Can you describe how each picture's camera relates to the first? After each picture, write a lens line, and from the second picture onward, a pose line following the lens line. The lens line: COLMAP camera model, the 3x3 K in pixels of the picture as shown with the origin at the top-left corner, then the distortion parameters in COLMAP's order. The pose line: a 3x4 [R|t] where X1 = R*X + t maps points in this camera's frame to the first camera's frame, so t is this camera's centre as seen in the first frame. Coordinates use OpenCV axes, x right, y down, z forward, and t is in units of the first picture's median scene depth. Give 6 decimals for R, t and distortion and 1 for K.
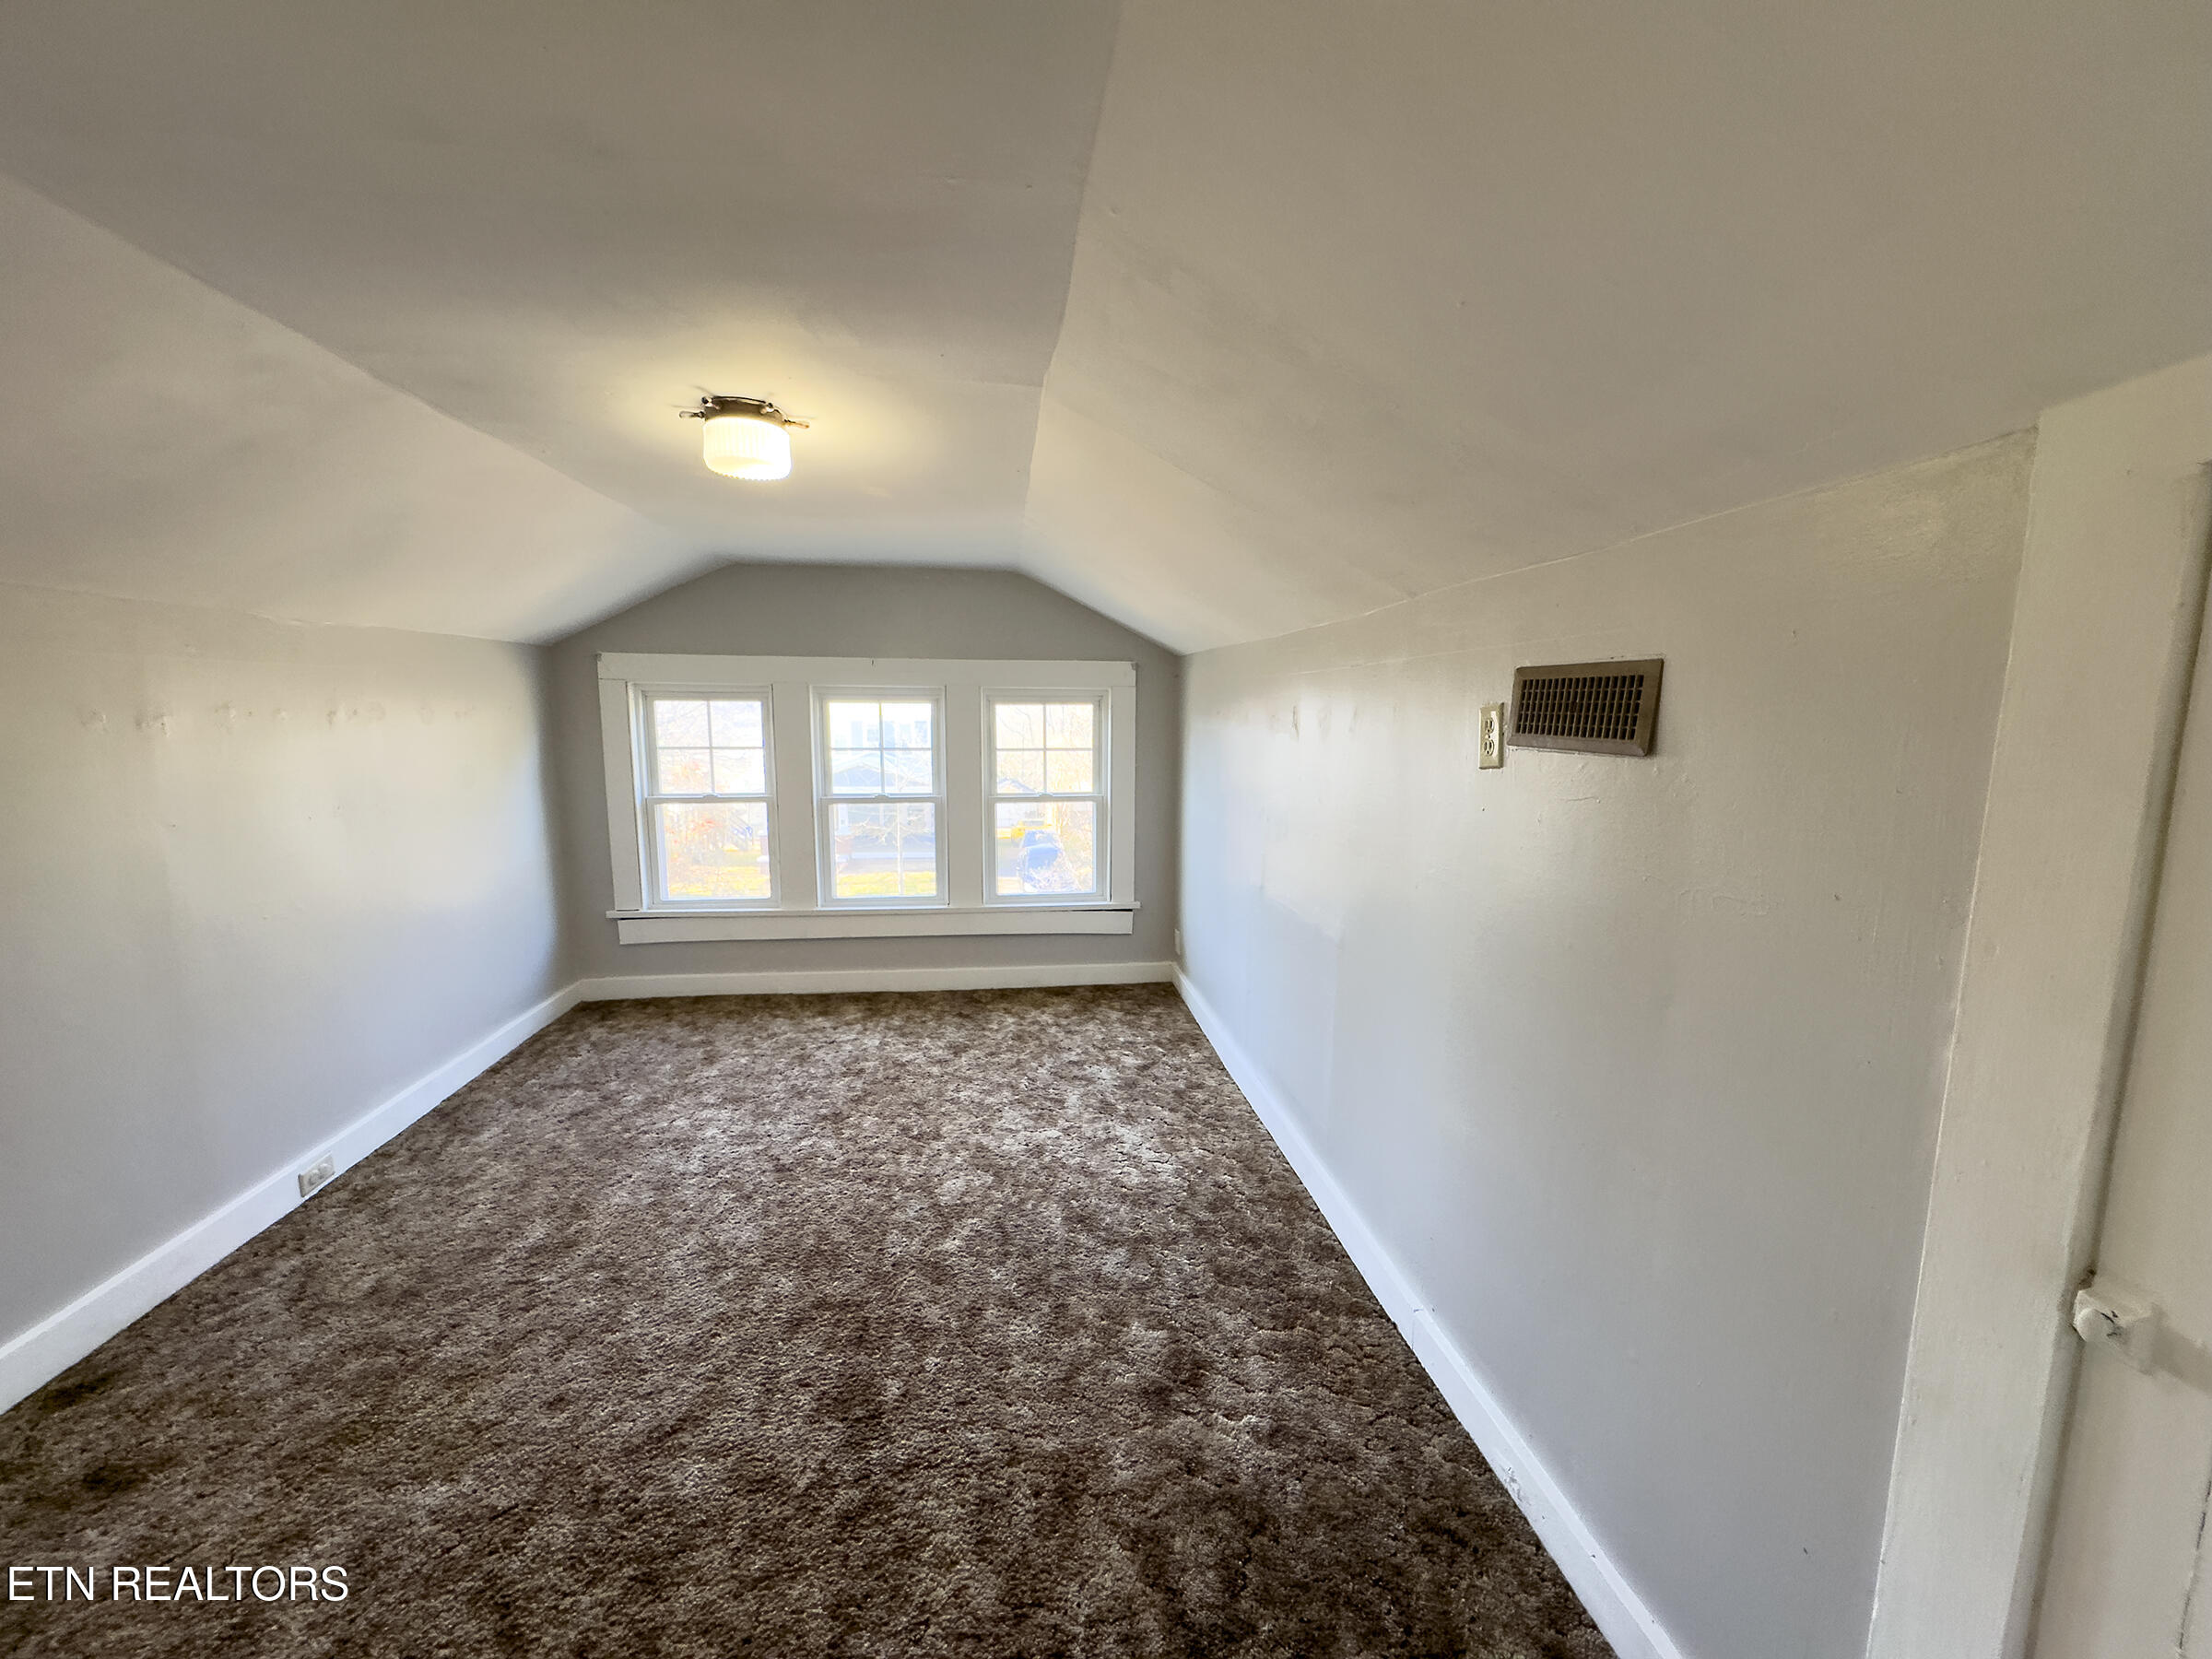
lens RADIAL K [[884.8, 0, 1106.0], [0, 884.8, 829.5], [0, 0, 1]] dist [-0.001779, 0.000206]
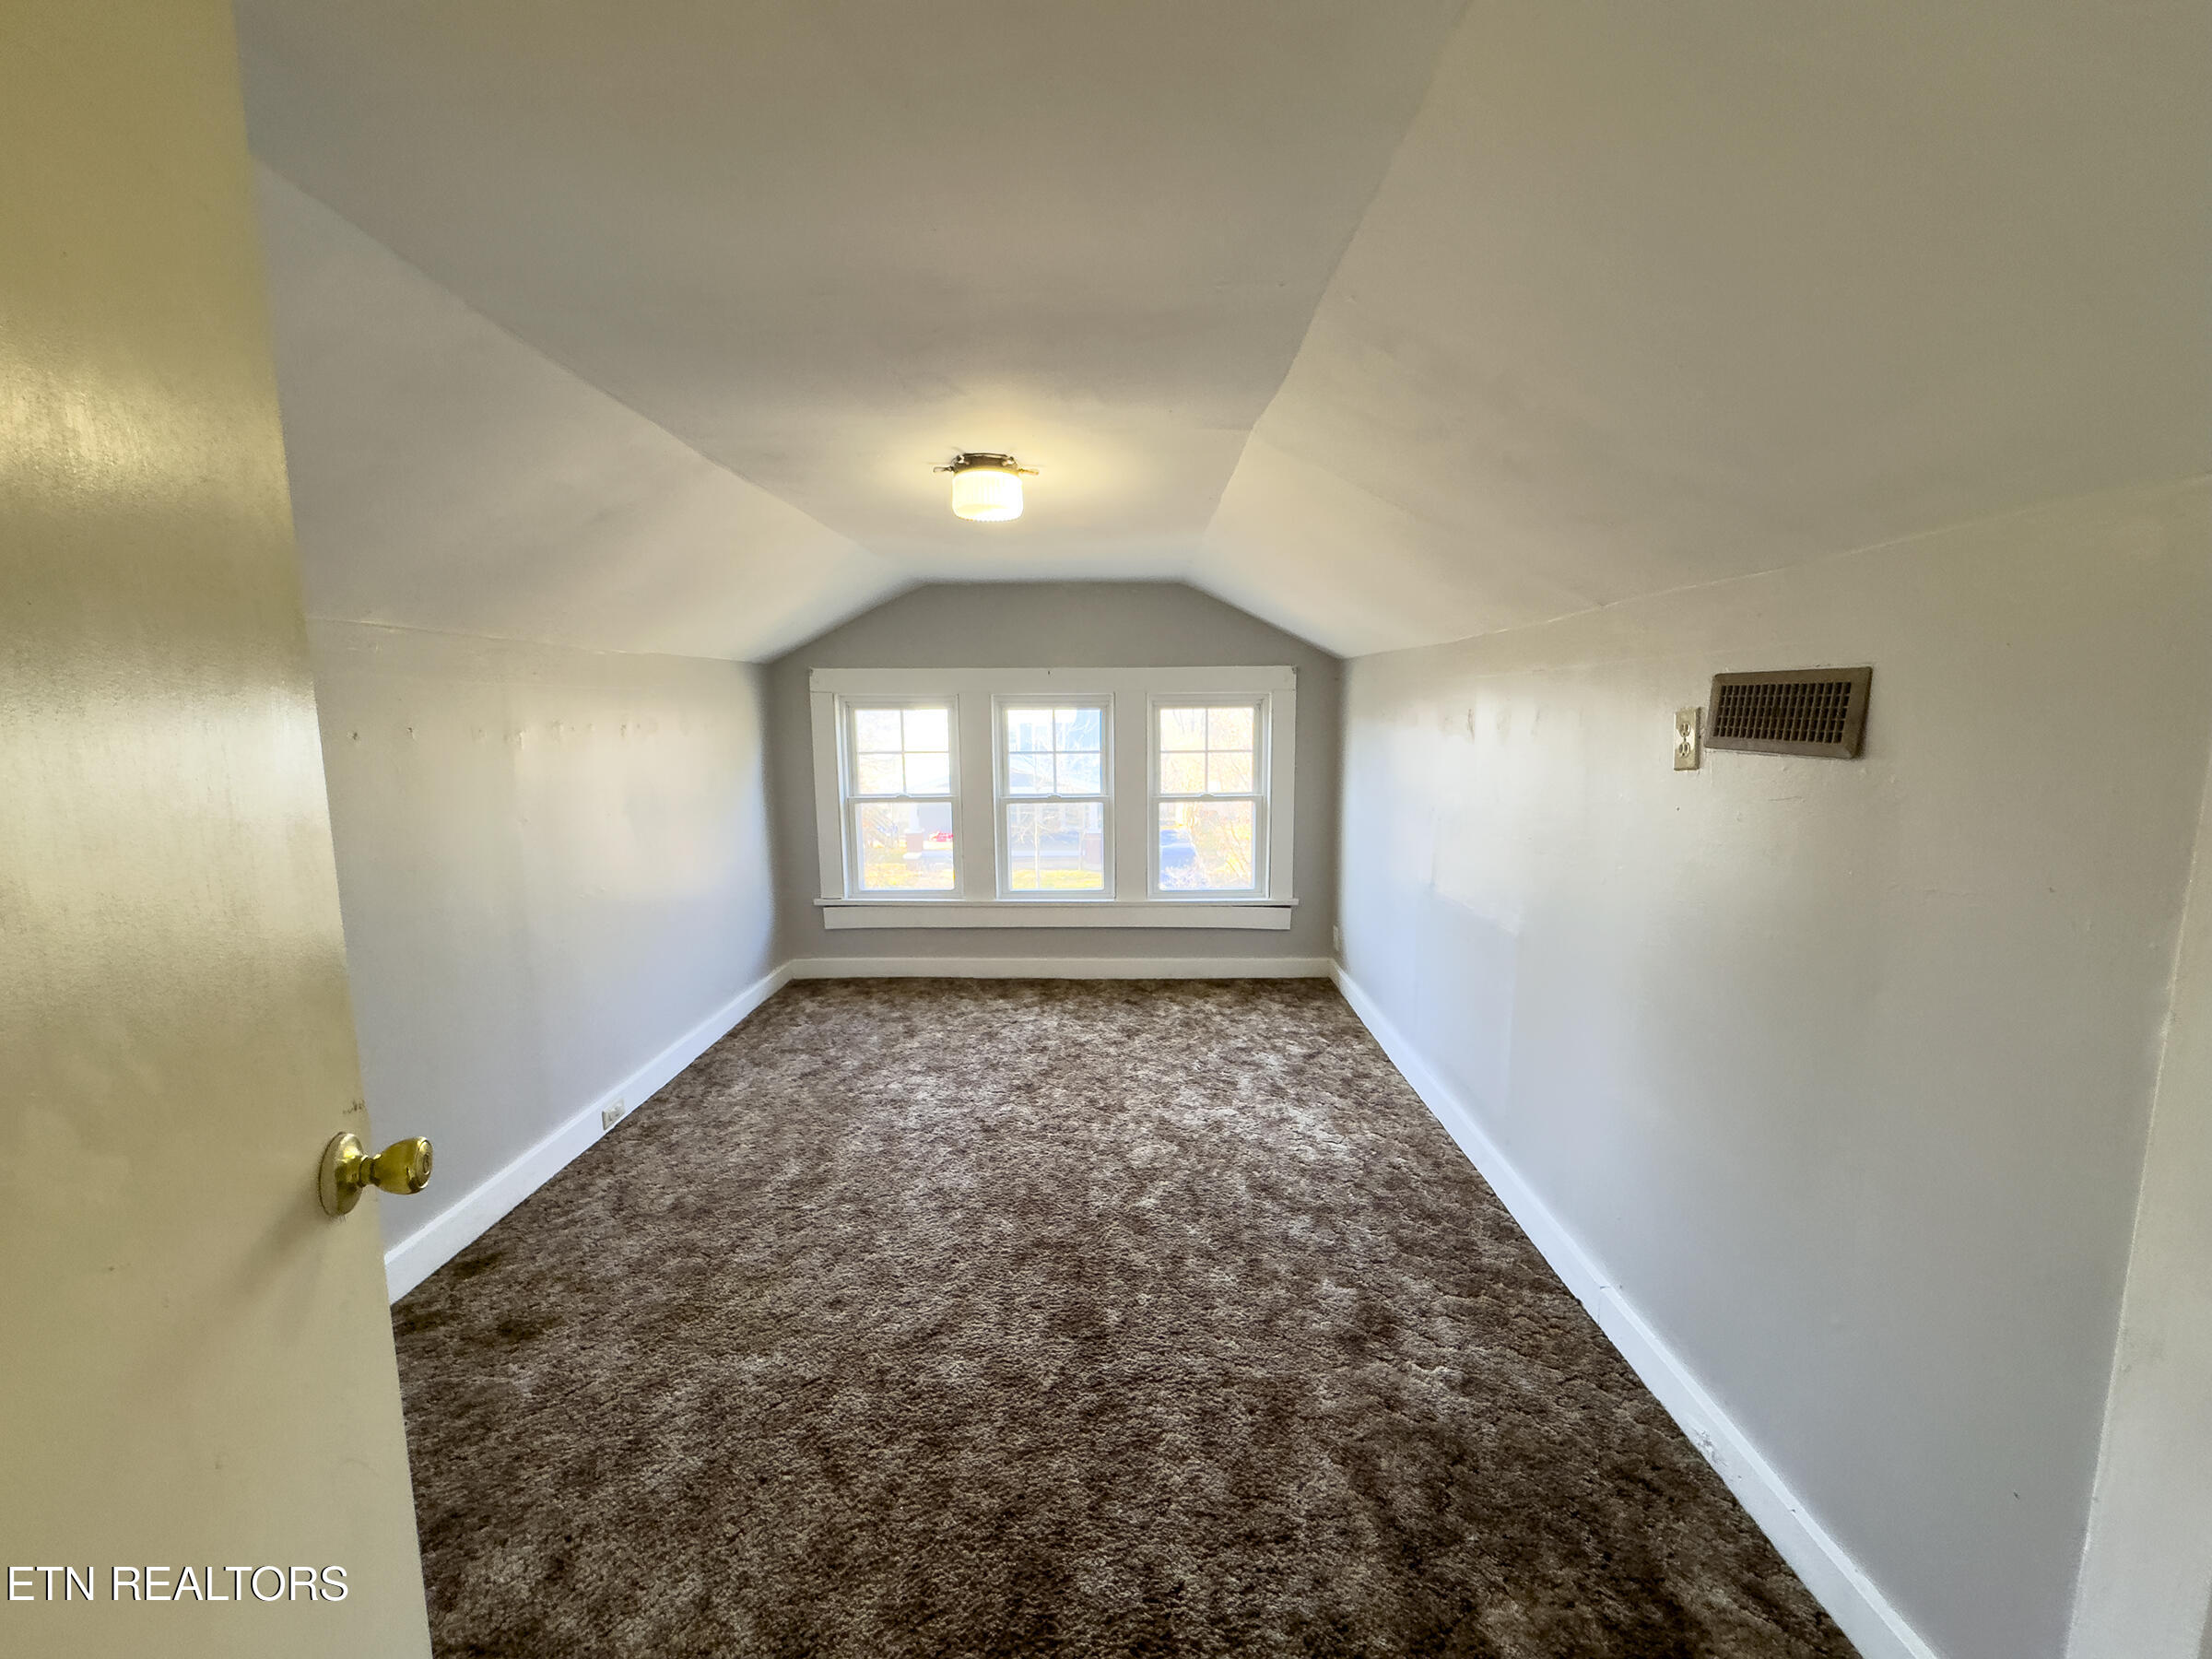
lens RADIAL K [[884.8, 0, 1106.0], [0, 884.8, 829.5], [0, 0, 1]] dist [-0.001779, 0.000206]
pose [[0.989617, 0.004925, -0.143646, -0.082403], [-0.004943, 0.999988, 0.000234, 0.004586], [0.143645, 0.000478, 0.989629, -0.119143]]
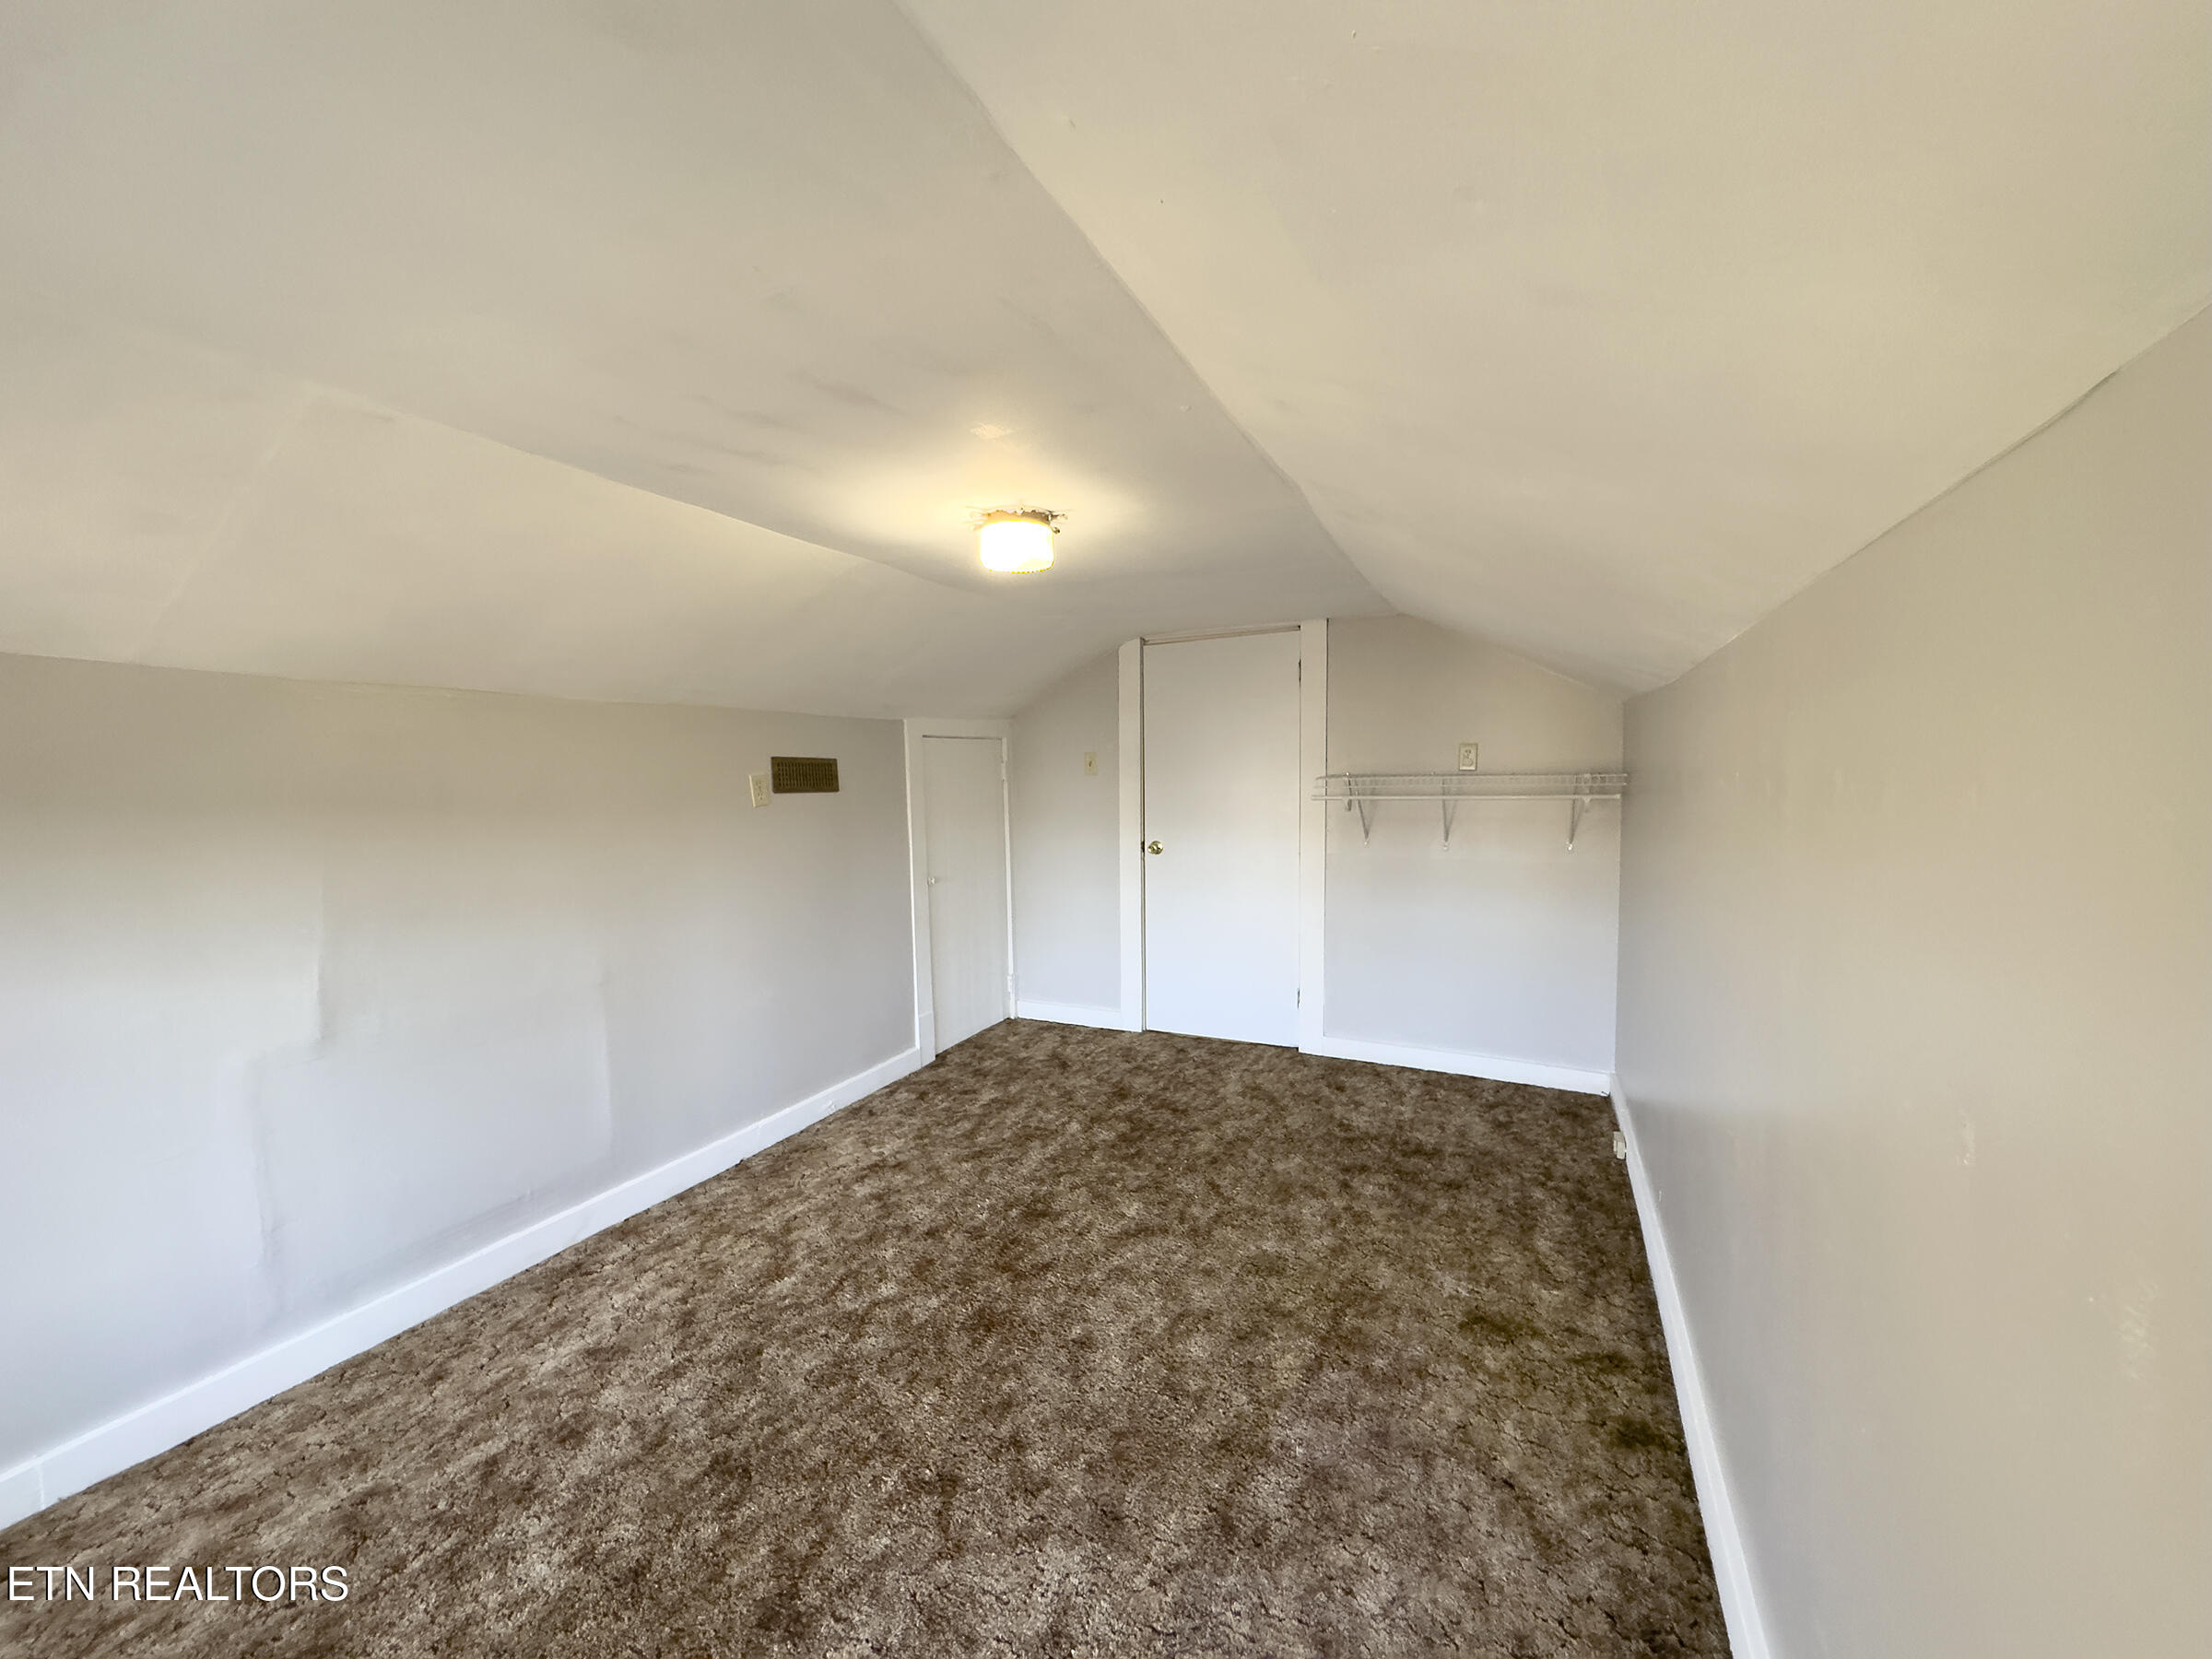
lens RADIAL K [[884.8, 0, 1106.0], [0, 884.8, 829.5], [0, 0, 1]] dist [-0.001779, 0.000206]
pose [[-0.839352, -0.030849, 0.542712, -1.101990], [0.079348, 0.980741, 0.178466, -0.264917], [-0.537766, 0.192859, -0.820739, 1.895685]]
